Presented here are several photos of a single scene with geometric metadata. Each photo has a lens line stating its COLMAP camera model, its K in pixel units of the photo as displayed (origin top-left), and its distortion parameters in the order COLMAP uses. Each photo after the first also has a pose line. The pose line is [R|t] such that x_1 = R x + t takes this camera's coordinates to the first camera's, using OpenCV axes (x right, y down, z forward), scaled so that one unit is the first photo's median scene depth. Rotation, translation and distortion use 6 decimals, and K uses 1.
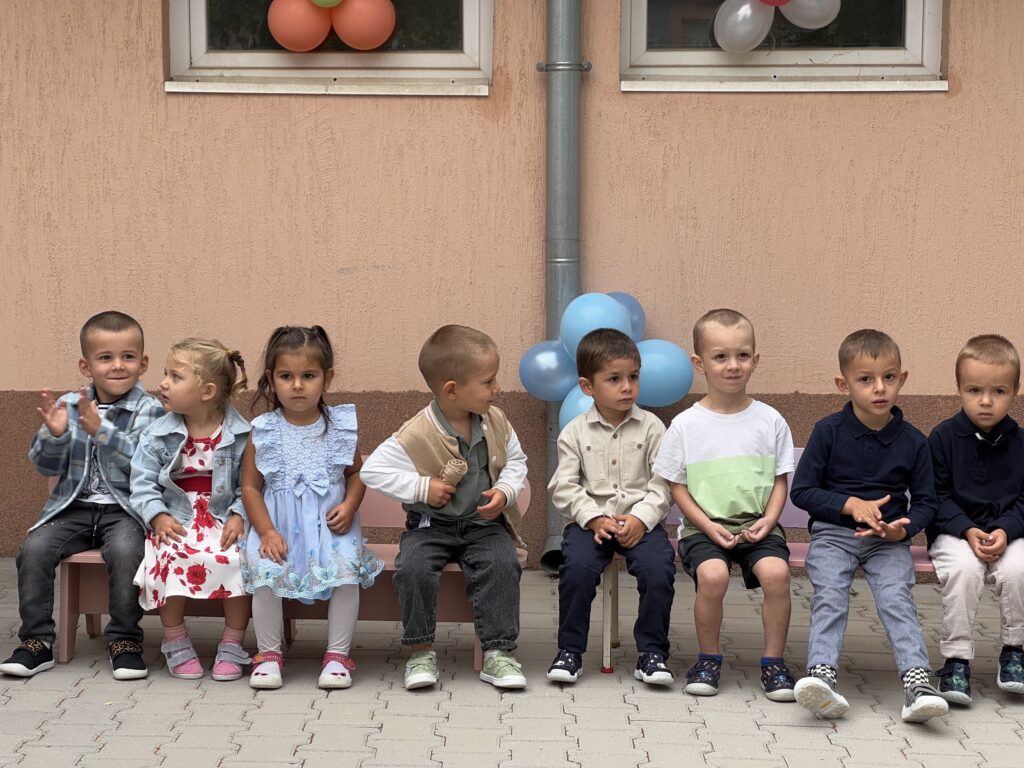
lens RADIAL K [[2303.0, 0, 512.0], [0, 2303.0, 384.0], [0, 0, 1]] dist [0.428113, 0.256701]
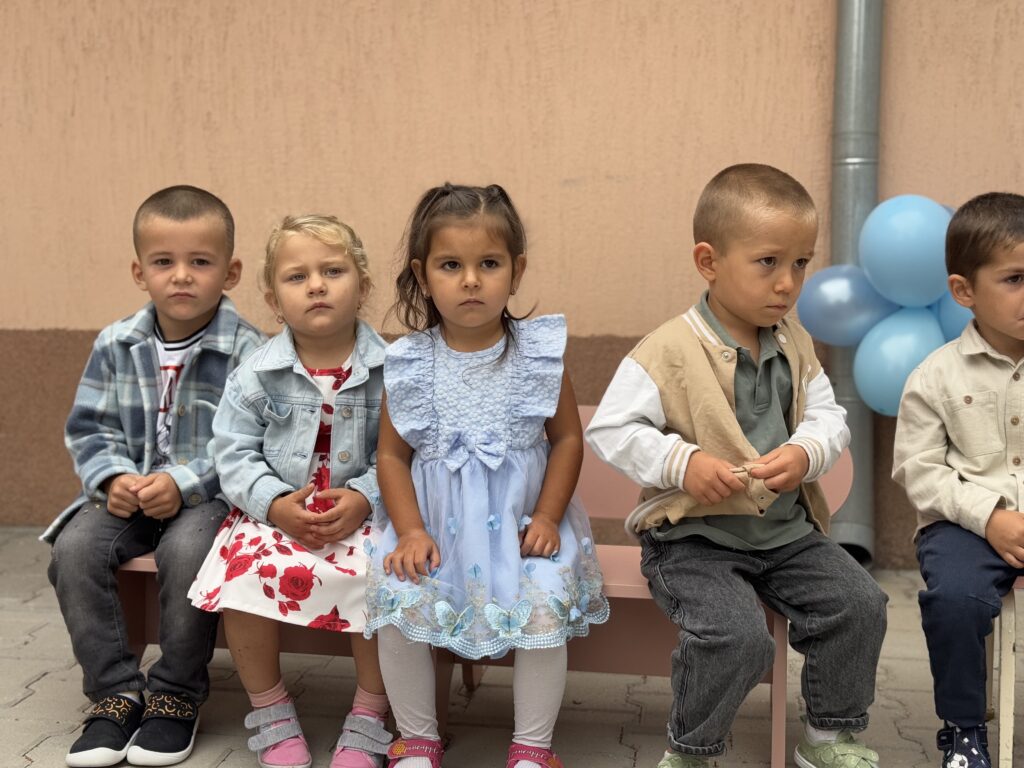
lens RADIAL K [[1437.4, 0, 472.8], [0, 1437.4, 386.4], [0, 0, 1]] dist [0.130795, -0.117801]
pose [[0.986875, 0.004465, -0.161426, -0.030277], [-0.004692, 0.999988, -0.001025, 0.026026], [0.161420, 0.001769, 0.986884, 0.612413]]
